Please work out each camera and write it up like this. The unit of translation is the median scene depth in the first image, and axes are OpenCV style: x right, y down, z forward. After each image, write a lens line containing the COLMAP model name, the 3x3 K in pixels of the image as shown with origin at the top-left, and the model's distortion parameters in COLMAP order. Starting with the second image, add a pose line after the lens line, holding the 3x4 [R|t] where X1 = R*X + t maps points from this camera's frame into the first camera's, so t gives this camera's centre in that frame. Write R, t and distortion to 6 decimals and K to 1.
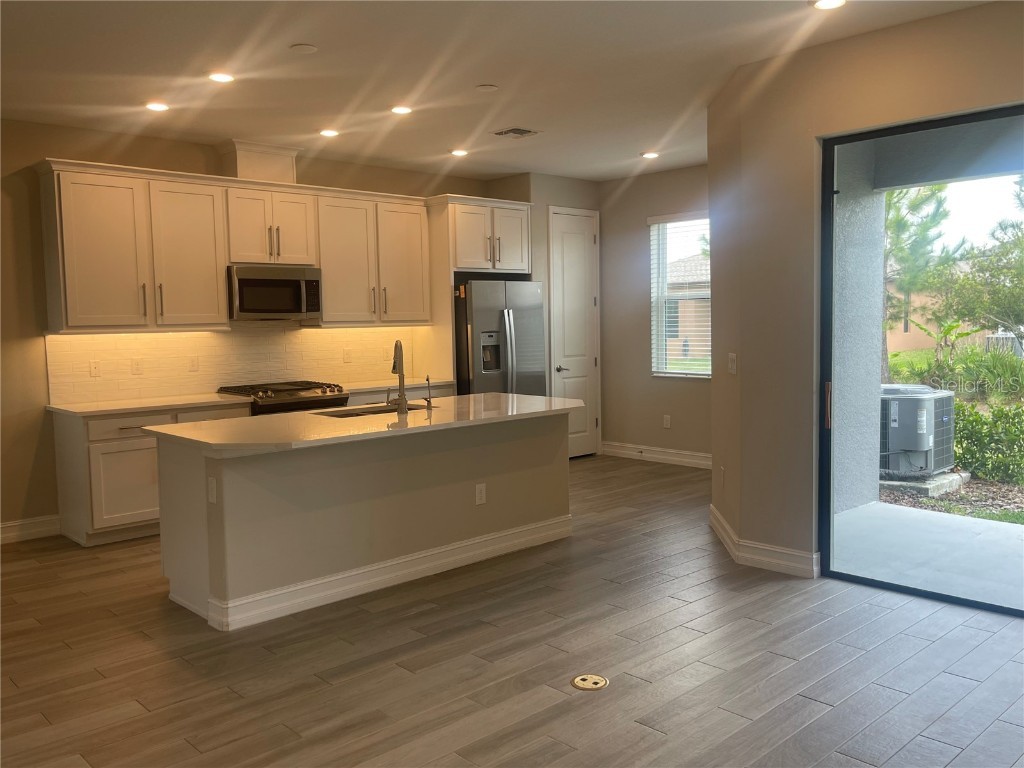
lens RADIAL K [[865.0, 0, 513.4], [0, 865.0, 385.3], [0, 0, 1]] dist [0.058900, -0.036070]
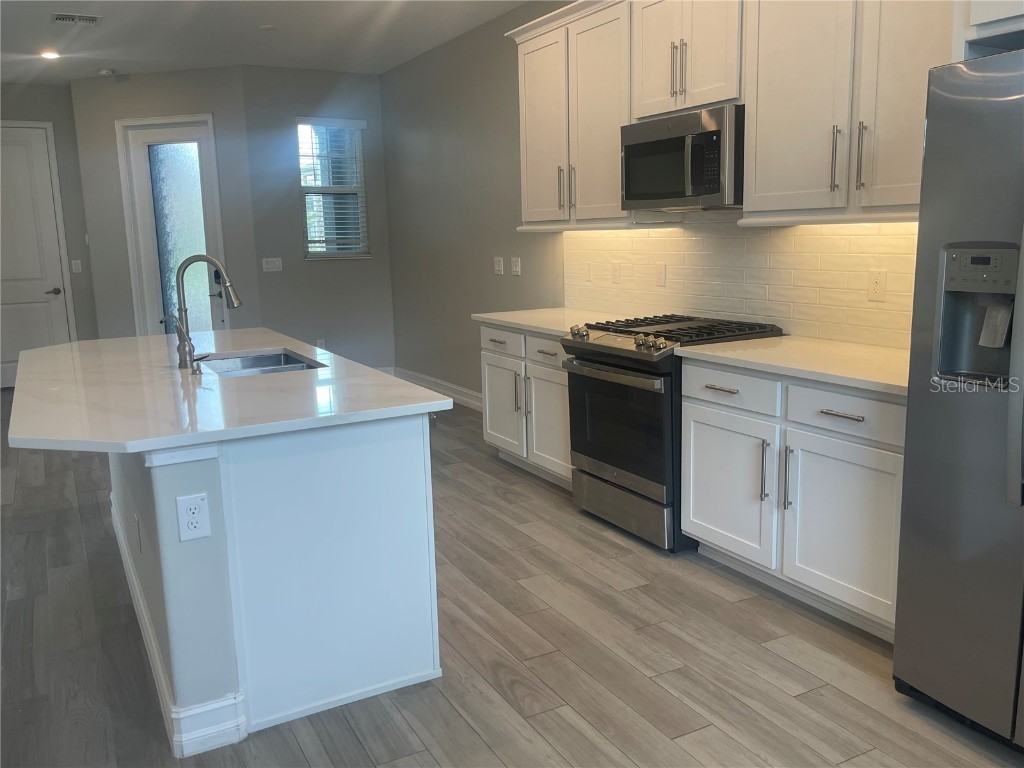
lens RADIAL K [[865.0, 0, 512.4], [0, 865.0, 381.1], [0, 0, 1]] dist [0.058900, -0.036070]
pose [[-0.259854, 0.192416, -0.946283, 0.439812], [-0.044926, 0.976476, 0.210893, -0.109416], [0.964602, 0.097314, -0.245096, 1.410546]]
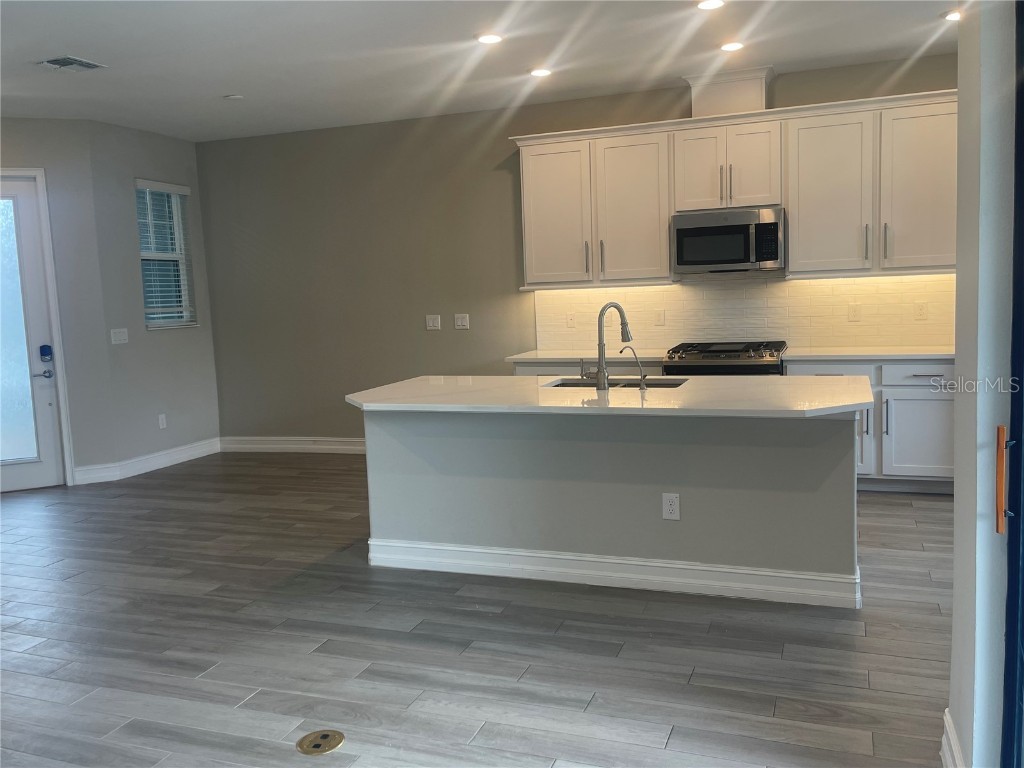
lens RADIAL K [[865.0, 0, 511.6], [0, 865.0, 376.9], [0, 0, 1]] dist [0.058900, -0.036070]
pose [[0.441045, 0.097905, -0.892129, 0.588241], [-0.039331, 0.995186, 0.089771, -0.052647], [0.896623, -0.004505, 0.442772, 0.548864]]
